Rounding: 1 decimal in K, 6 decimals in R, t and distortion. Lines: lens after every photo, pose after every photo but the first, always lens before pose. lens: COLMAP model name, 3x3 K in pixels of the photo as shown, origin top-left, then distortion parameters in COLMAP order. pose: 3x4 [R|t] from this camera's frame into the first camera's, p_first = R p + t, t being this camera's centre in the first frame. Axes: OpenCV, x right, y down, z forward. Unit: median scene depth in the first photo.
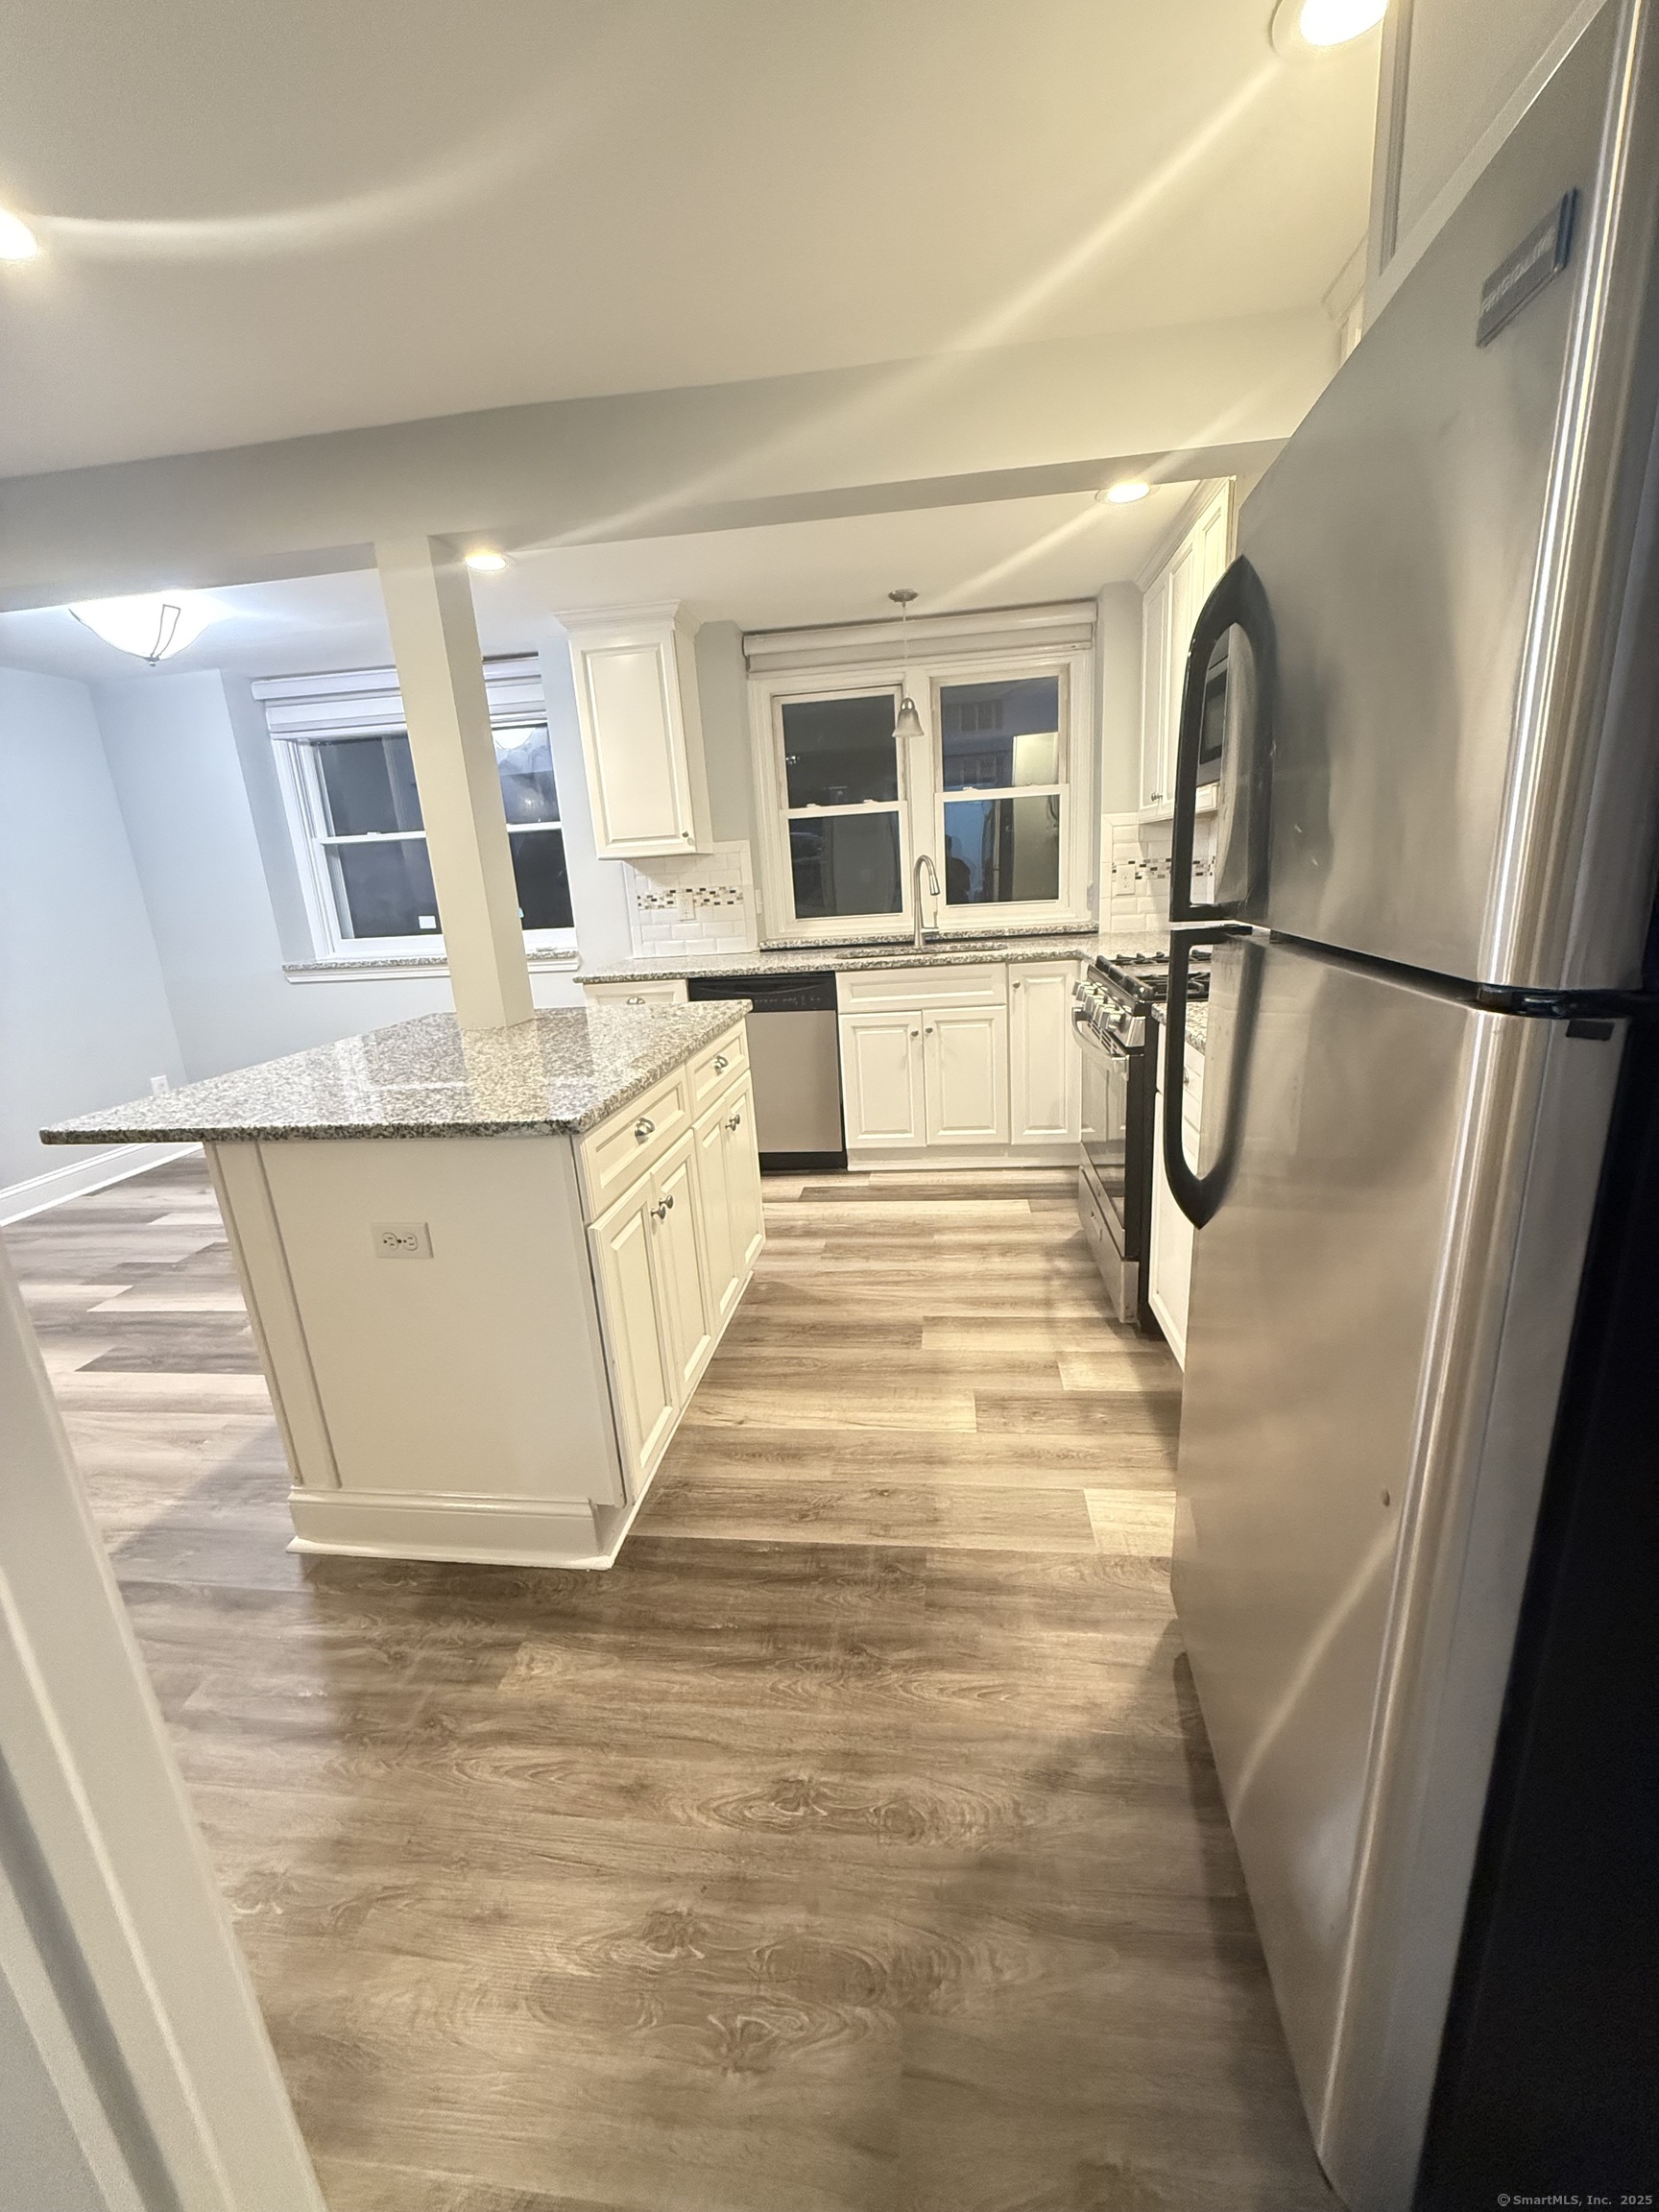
lens RADIAL K [[882.0, 0, 832.8], [0, 882.0, 1105.0], [0, 0, 1]] dist [0.000351, 0.000623]
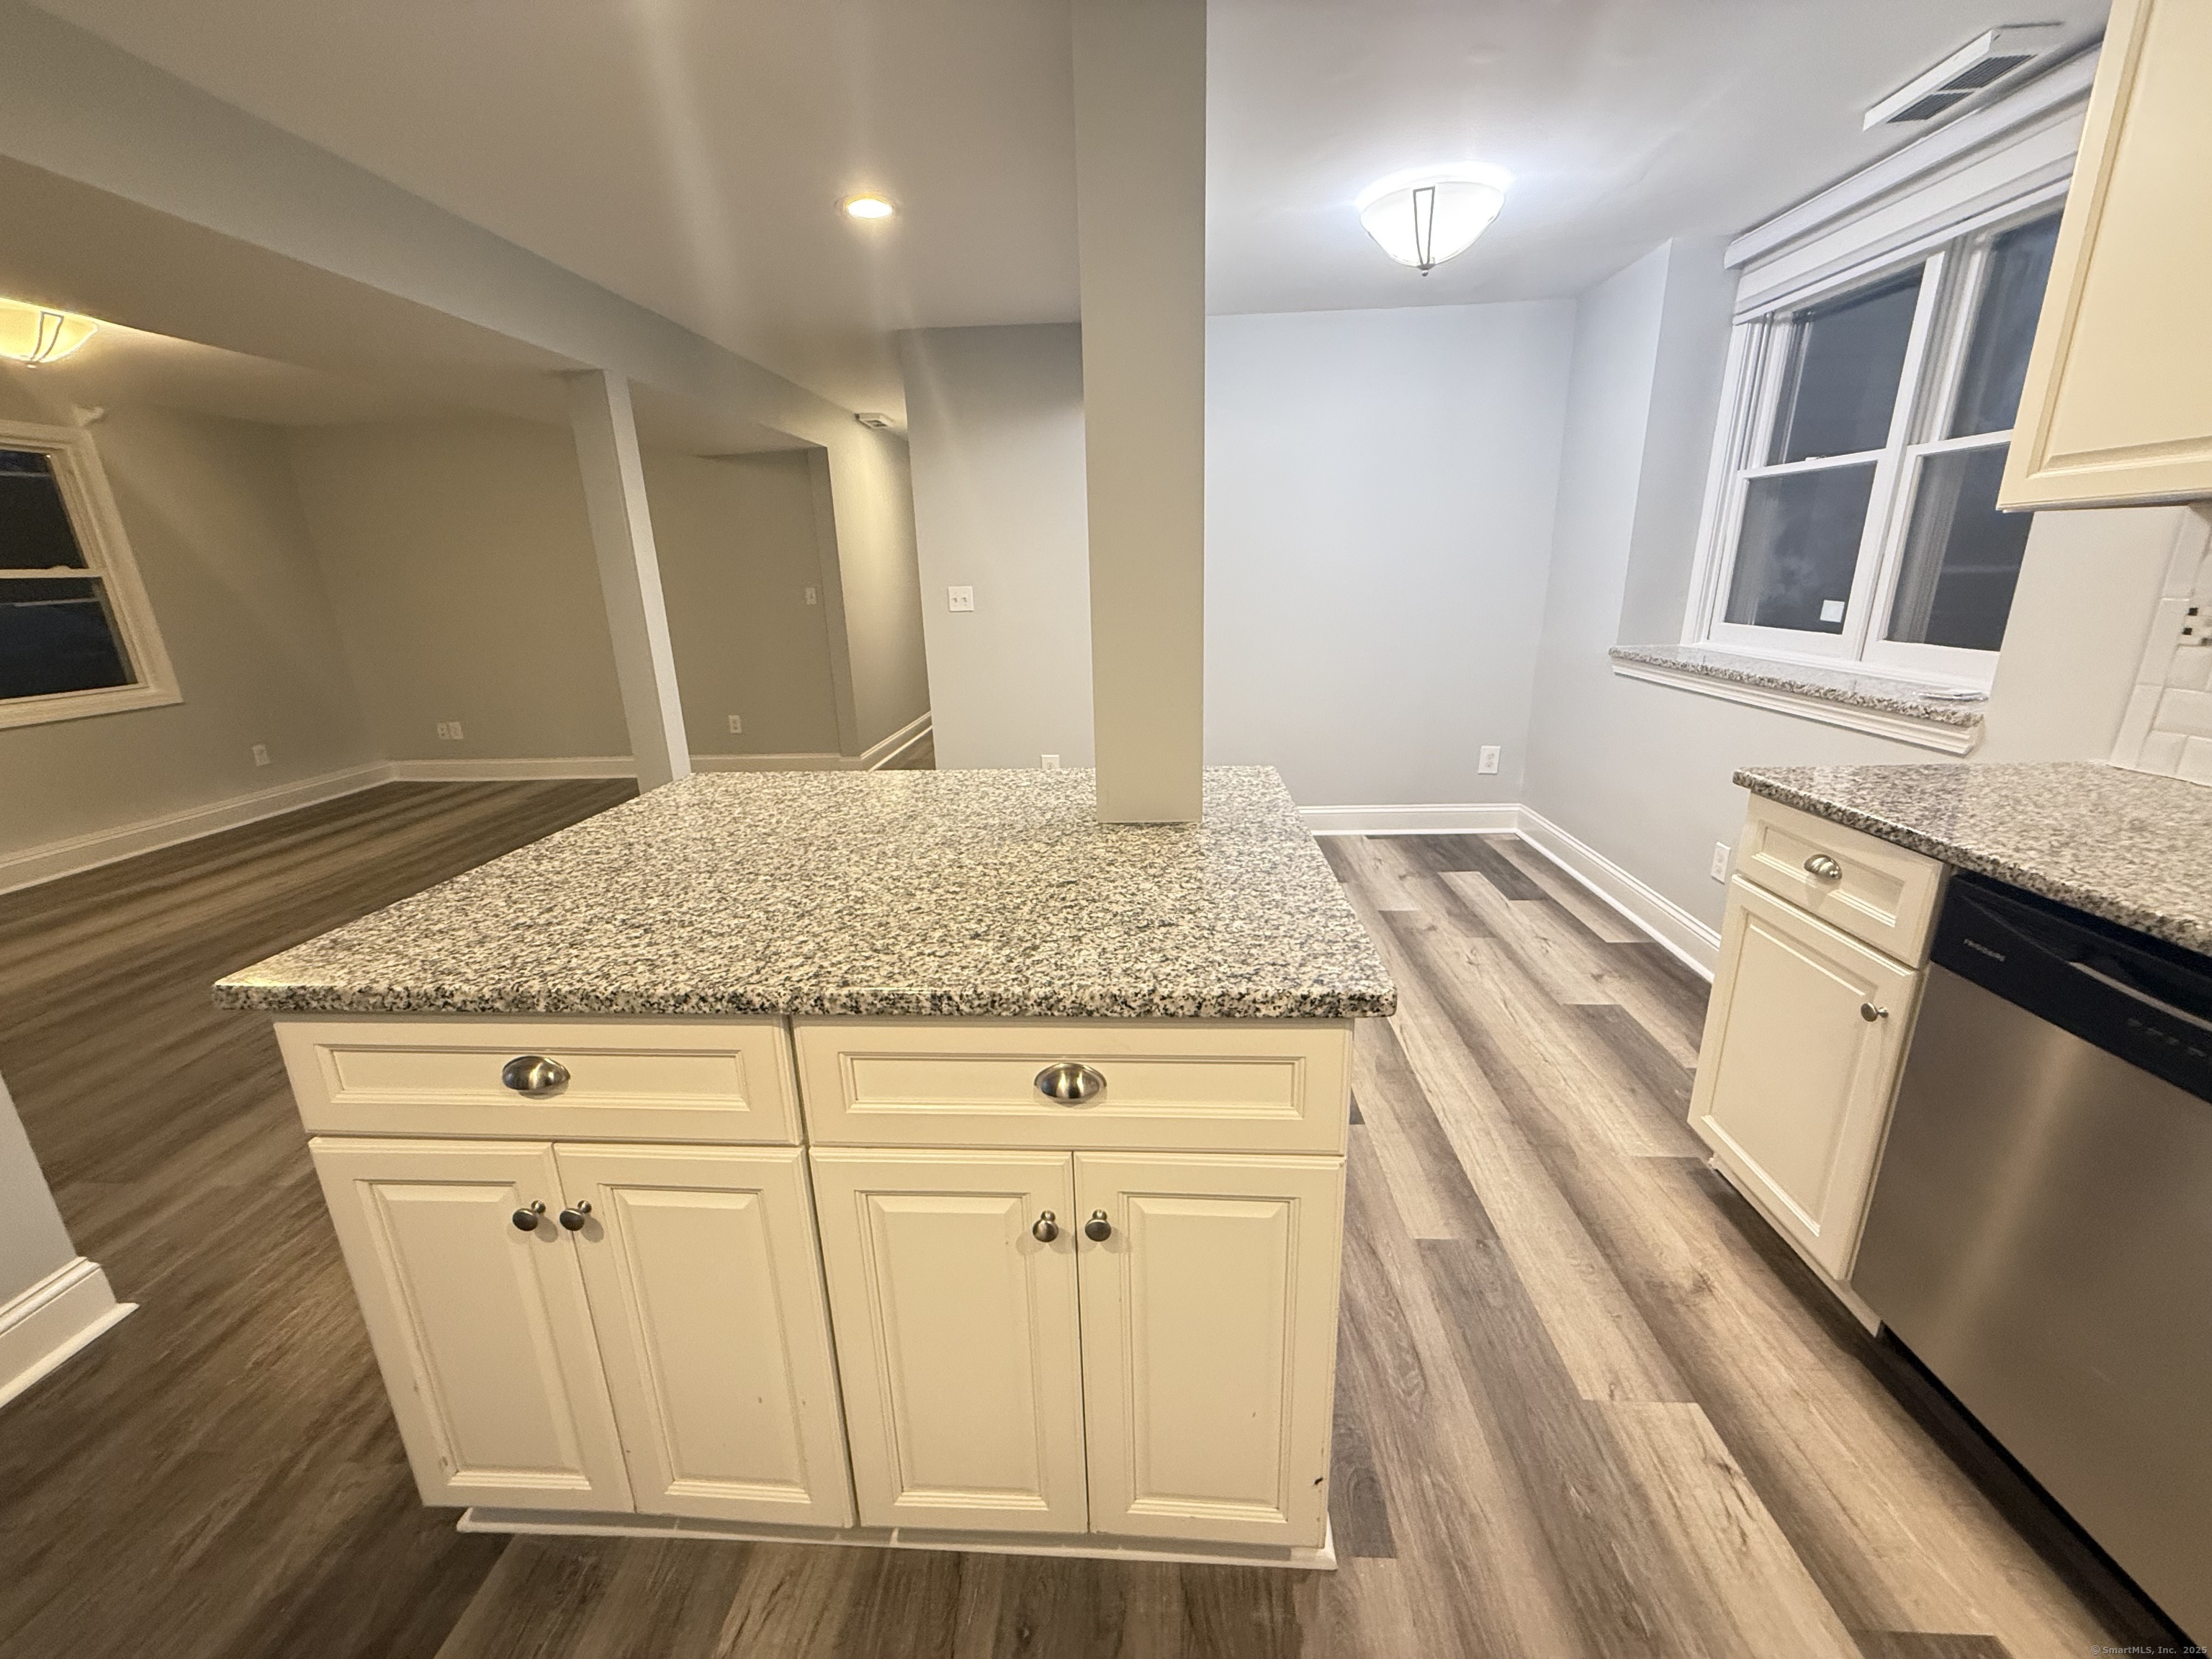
lens RADIAL K [[882.0, 0, 1104.0], [0, 882.0, 827.0], [0, 0, 1]] dist [0.000351, 0.000623]
pose [[0.073446, 0.336872, -0.938681, 0.127594], [-0.238047, 0.919940, 0.311520, -0.173064], [0.968473, 0.200571, 0.147757, 0.572666]]
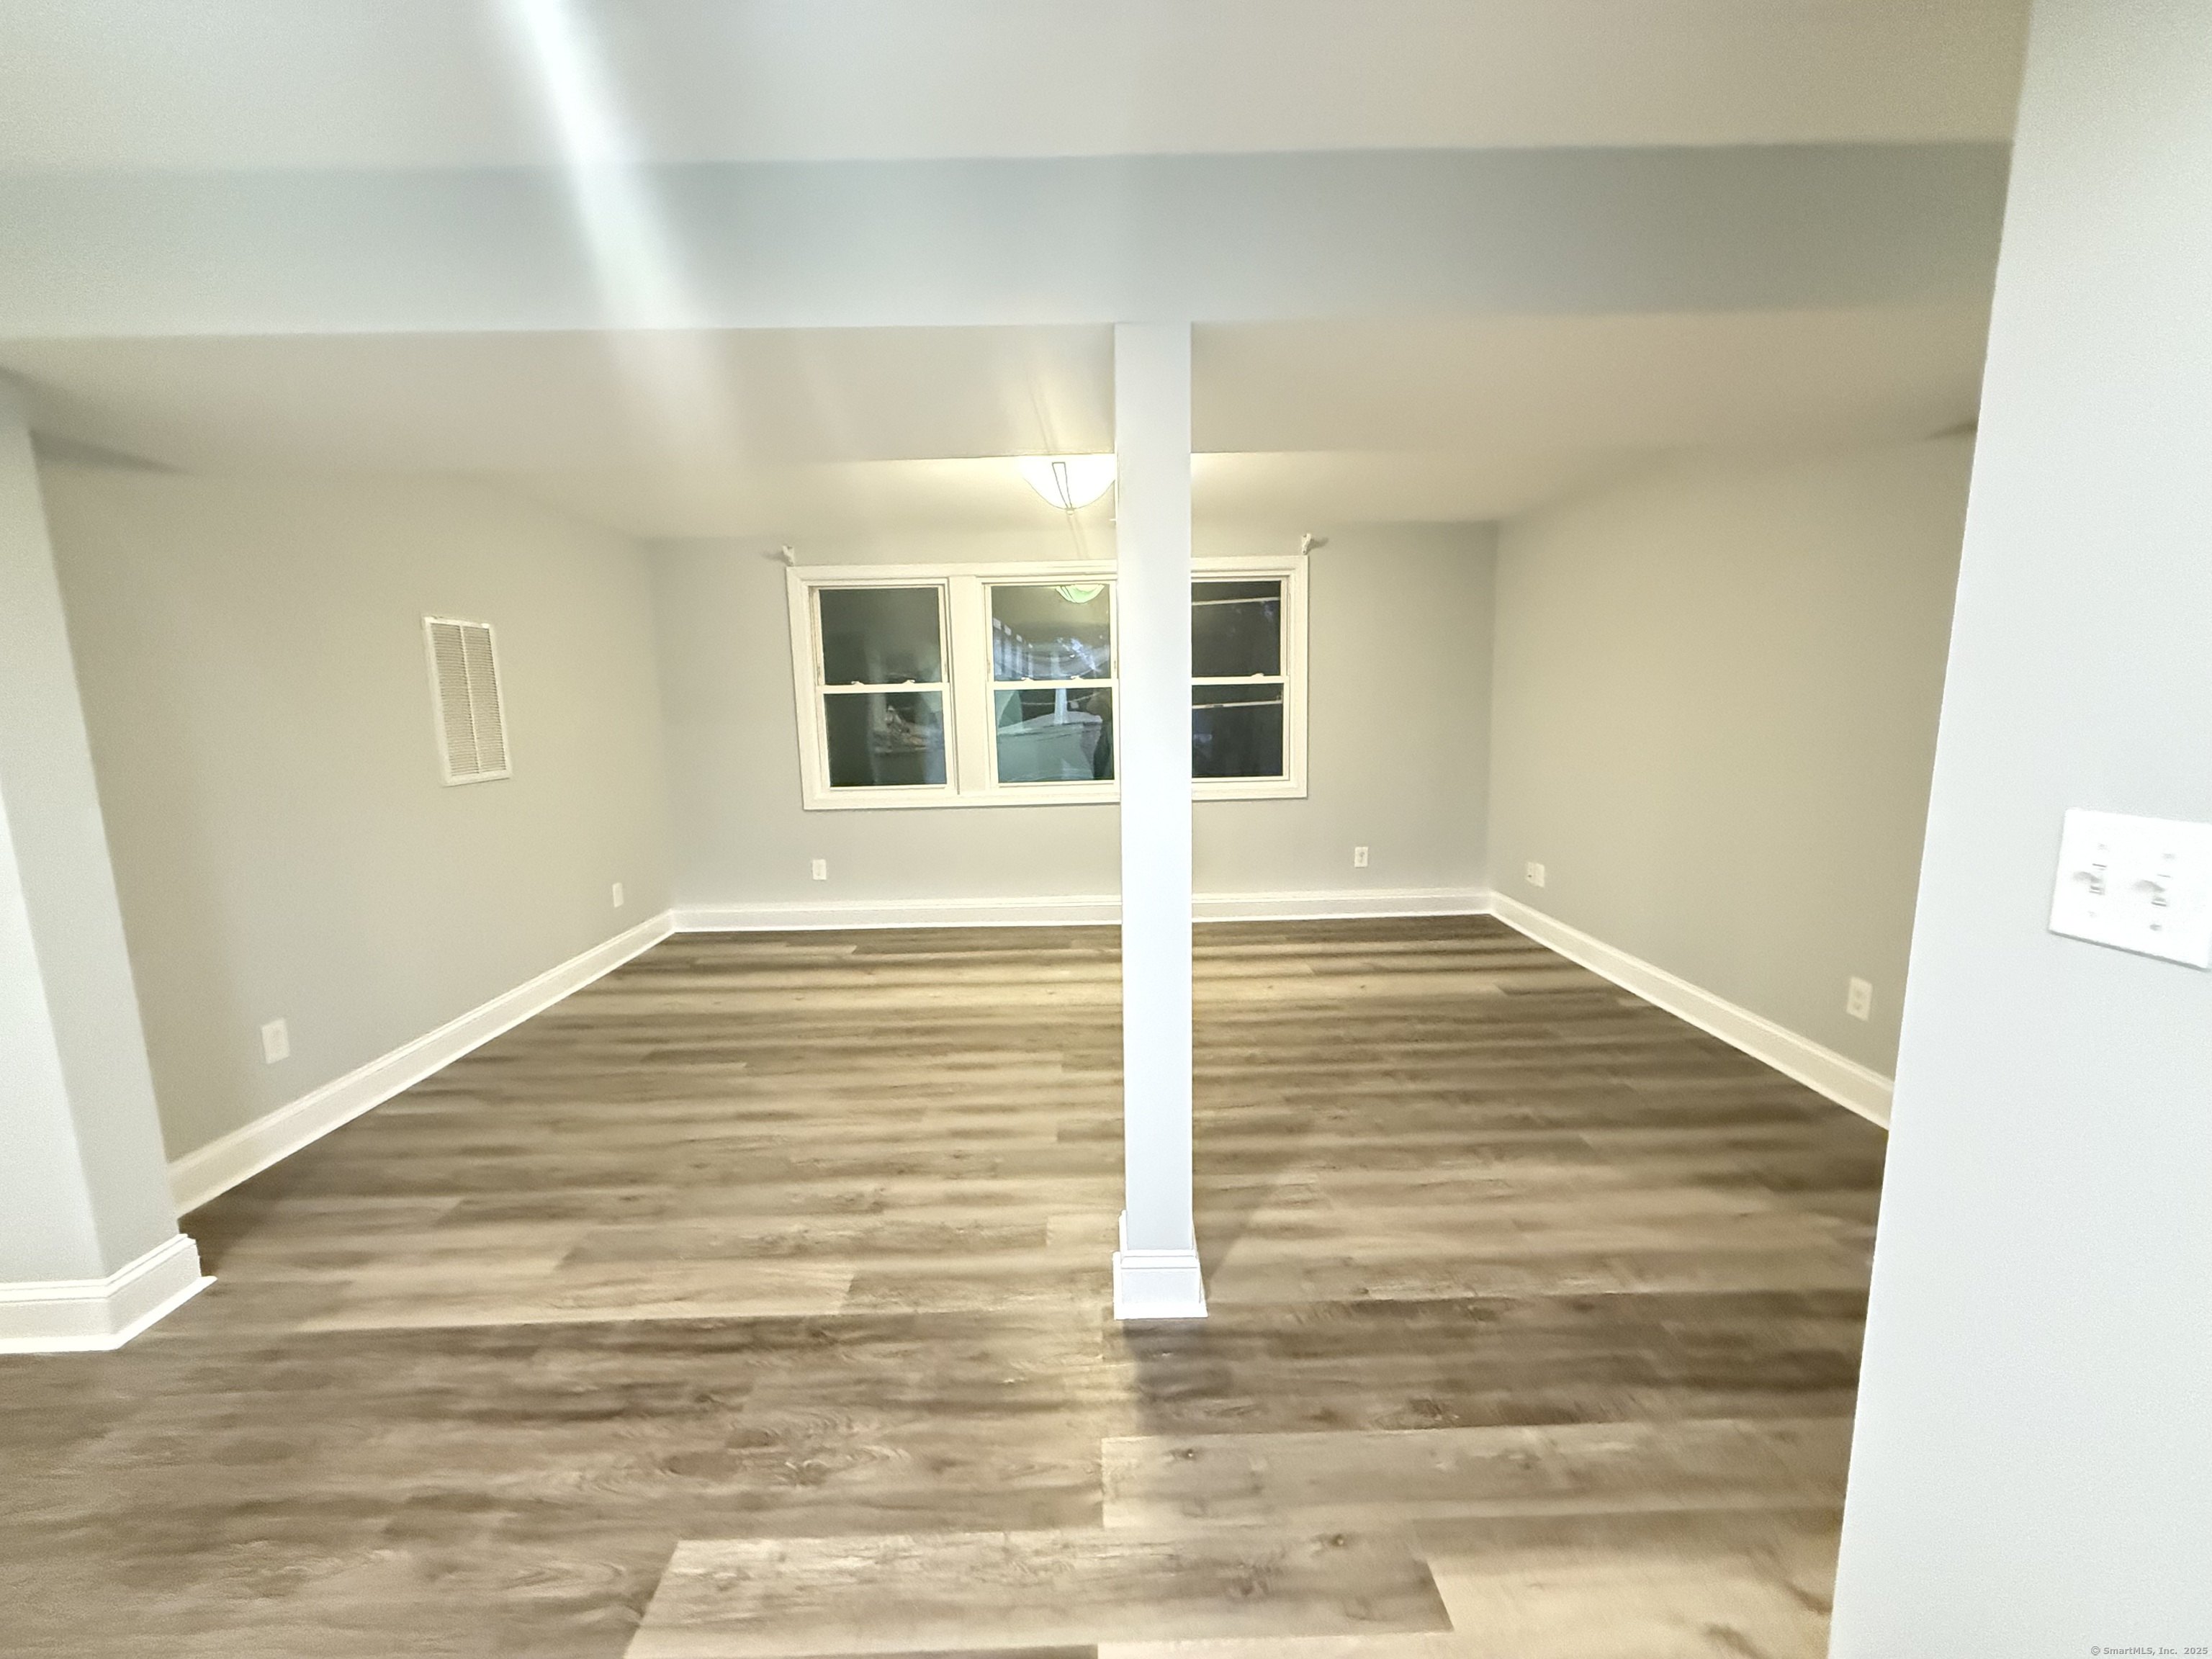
lens RADIAL K [[882.0, 0, 1104.0], [0, 882.0, 827.0], [0, 0, 1]] dist [0.000351, 0.000623]
pose [[-0.986491, 0.099861, -0.129856, -0.754000], [0.038828, 0.912658, 0.406876, -0.149491], [0.159145, 0.396337, -0.904207, 0.640422]]
